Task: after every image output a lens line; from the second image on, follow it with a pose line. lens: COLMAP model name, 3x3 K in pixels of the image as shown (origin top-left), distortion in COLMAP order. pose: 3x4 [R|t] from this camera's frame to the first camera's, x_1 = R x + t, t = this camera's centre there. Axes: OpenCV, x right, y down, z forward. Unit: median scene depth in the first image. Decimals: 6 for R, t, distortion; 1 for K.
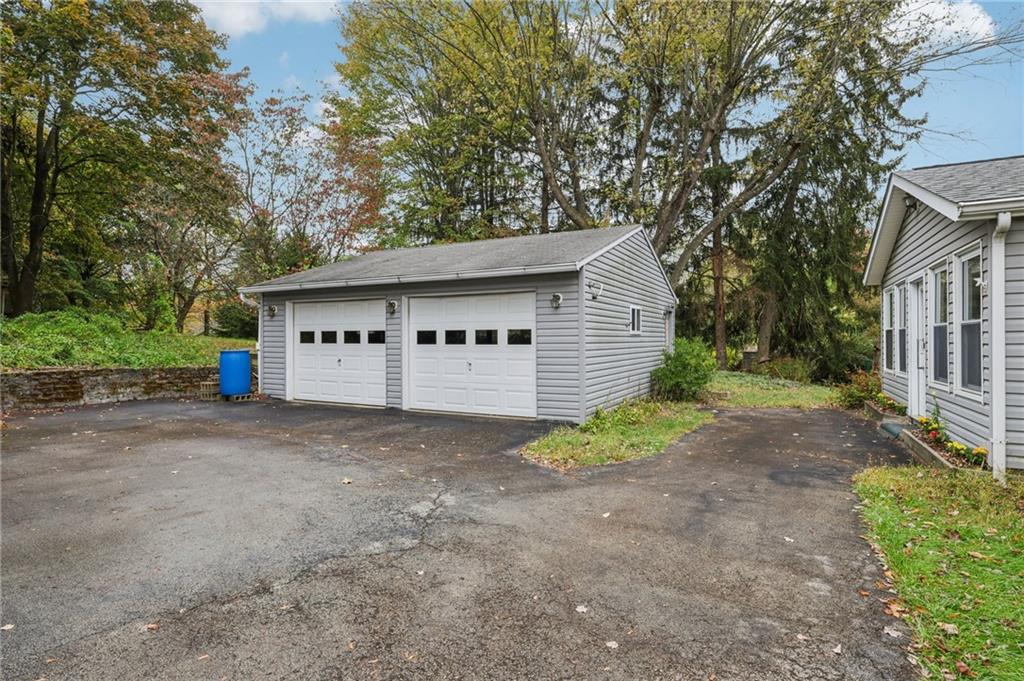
lens RADIAL K [[535.4, 0, 512.9], [0, 535.4, 340.8], [0, 0, 1]] dist [-0.000272, -0.000573]
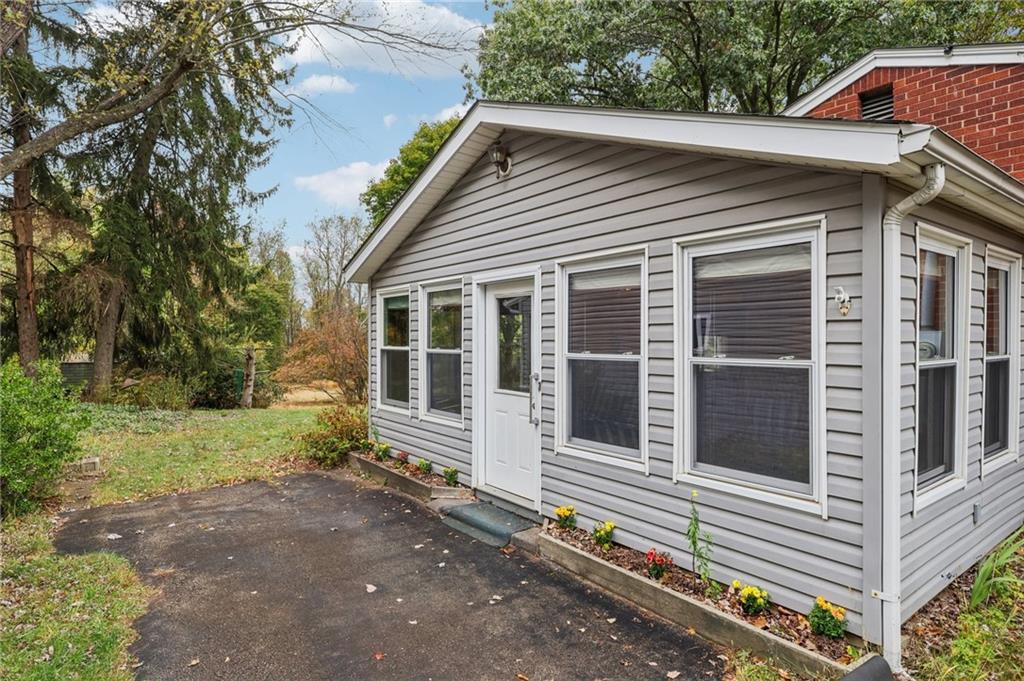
lens RADIAL K [[560.4, 0, 509.6], [0, 560.4, 341.6], [0, 0, 1]] dist [-0.004171, -0.002129]
pose [[0.430623, -0.004591, 0.902520, 0.071708], [-0.001148, 0.999983, 0.005635, -0.021384], [-0.902531, -0.003462, 0.430611, 0.359133]]
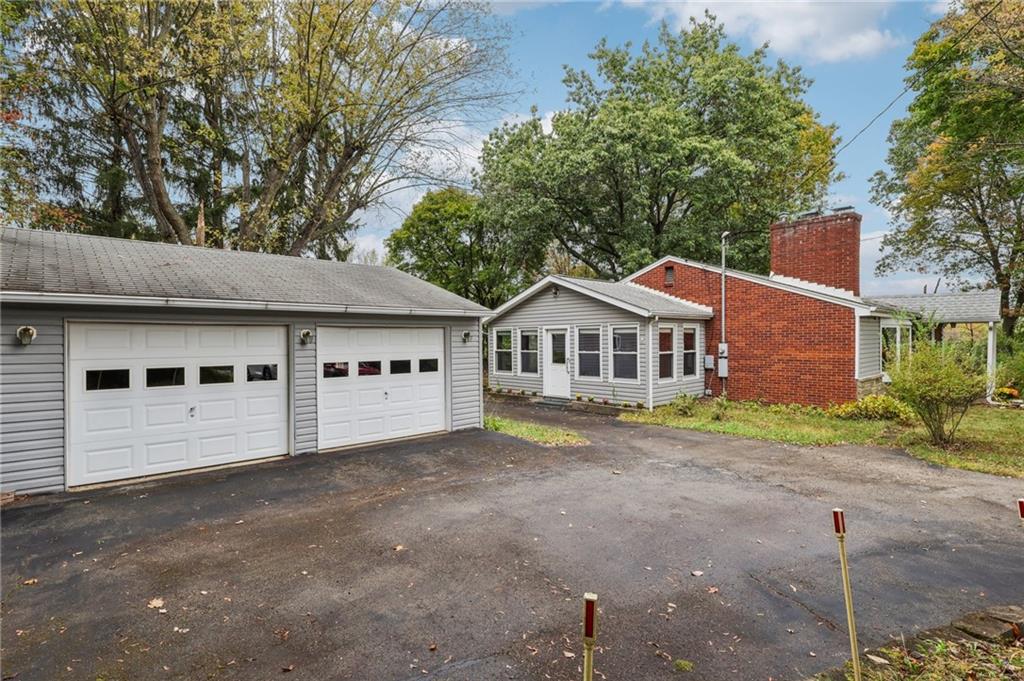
lens RADIAL K [[503.2, 0, 514.7], [0, 503.2, 341.6], [0, 0, 1]] dist [-0.023673, -0.000200]
pose [[0.325822, -0.006593, 0.945408, -0.566728], [0.006849, 0.999966, 0.004613, -0.037098], [-0.945406, 0.004972, 0.325856, 0.267274]]
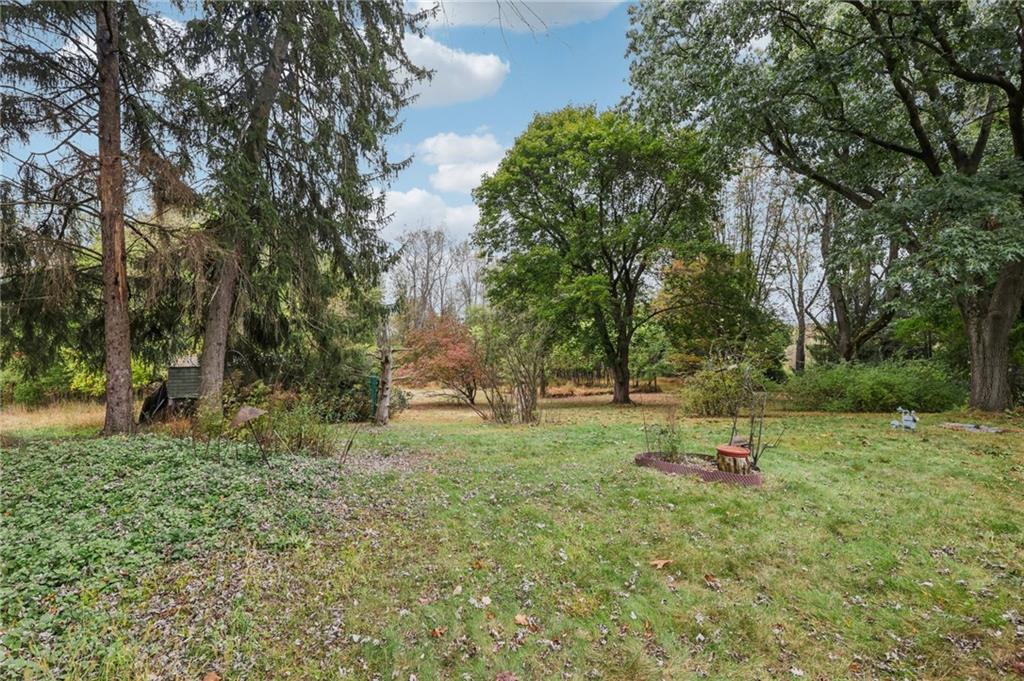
lens RADIAL K [[474.1, 0, 511.1], [0, 474.1, 340.6], [0, 0, 1]] dist [-0.003540, 0.000251]
pose [[0.502416, 0.000188, 0.864626, 0.337006], [0.003212, 0.999993, -0.002084, -0.011978], [-0.864620, 0.003824, 0.502412, 0.820874]]
